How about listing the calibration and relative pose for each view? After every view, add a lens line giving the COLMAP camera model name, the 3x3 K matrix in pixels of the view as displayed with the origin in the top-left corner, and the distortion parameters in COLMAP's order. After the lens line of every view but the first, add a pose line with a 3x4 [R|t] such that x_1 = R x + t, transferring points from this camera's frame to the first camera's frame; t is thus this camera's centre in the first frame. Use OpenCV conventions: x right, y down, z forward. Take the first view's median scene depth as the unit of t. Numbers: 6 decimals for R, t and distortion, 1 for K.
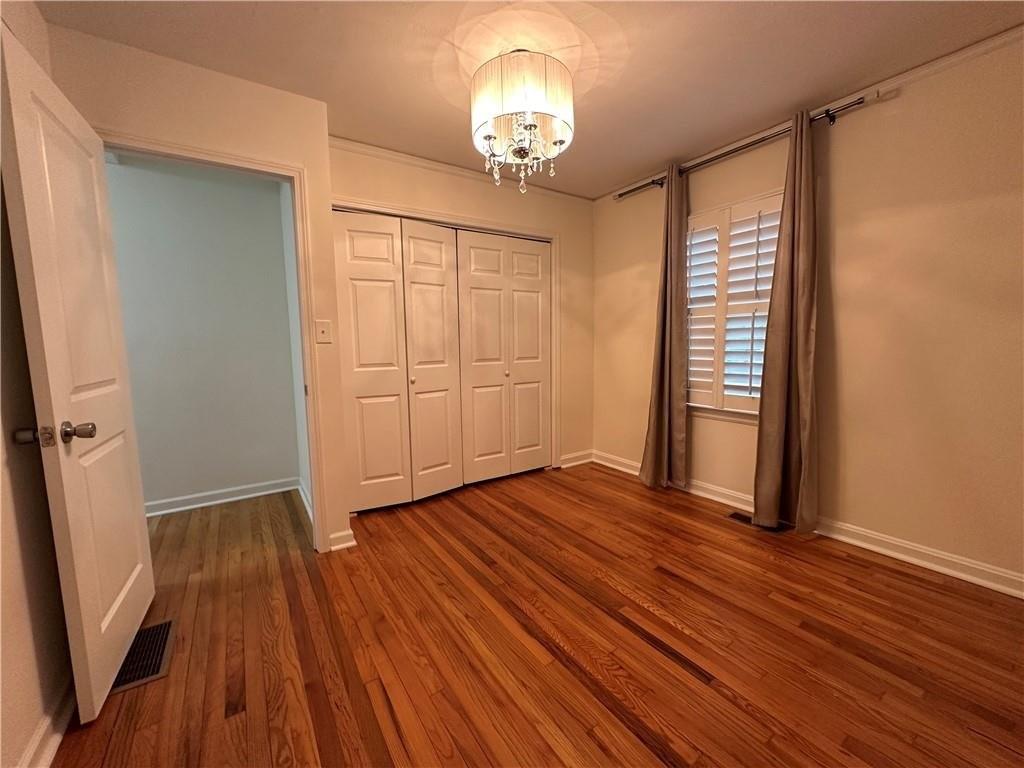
lens RADIAL K [[406.9, 0, 511.7], [0, 406.9, 382.9], [0, 0, 1]] dist [0.000745, 0.000054]
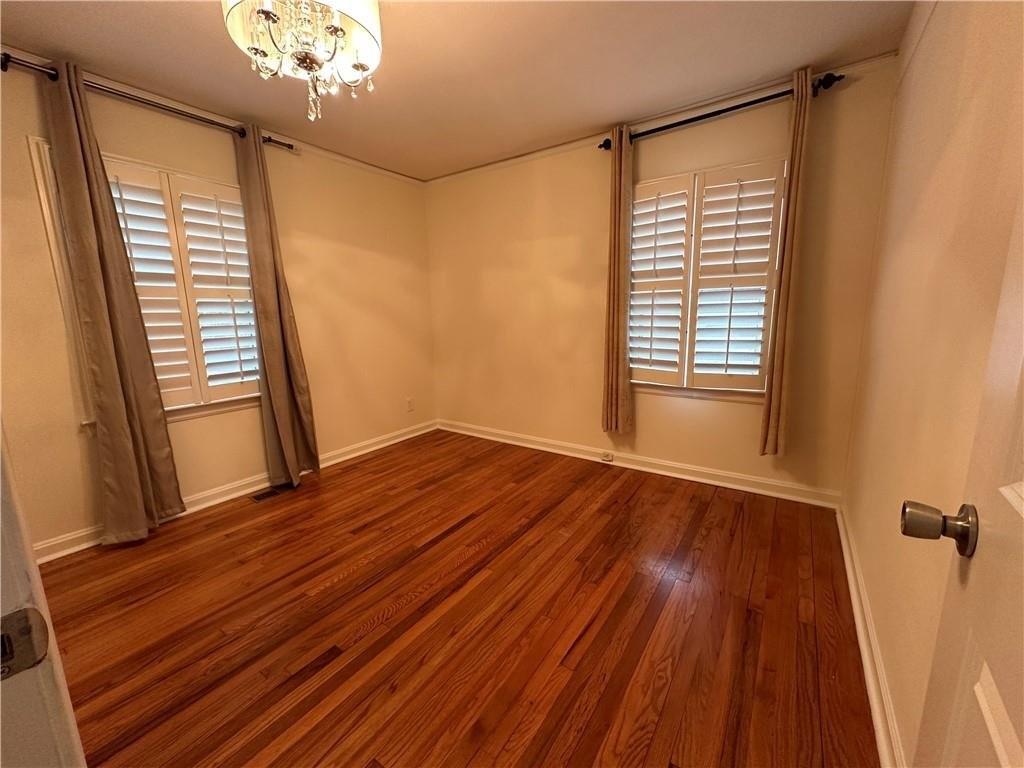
lens RADIAL K [[406.9, 0, 511.7], [0, 406.9, 382.9], [0, 0, 1]] dist [0.000745, 0.000054]
pose [[-0.358339, -0.136571, 0.923548, -0.747412], [0.121869, 0.973935, 0.191308, -0.094682], [-0.925603, 0.181105, -0.332355, 0.893567]]
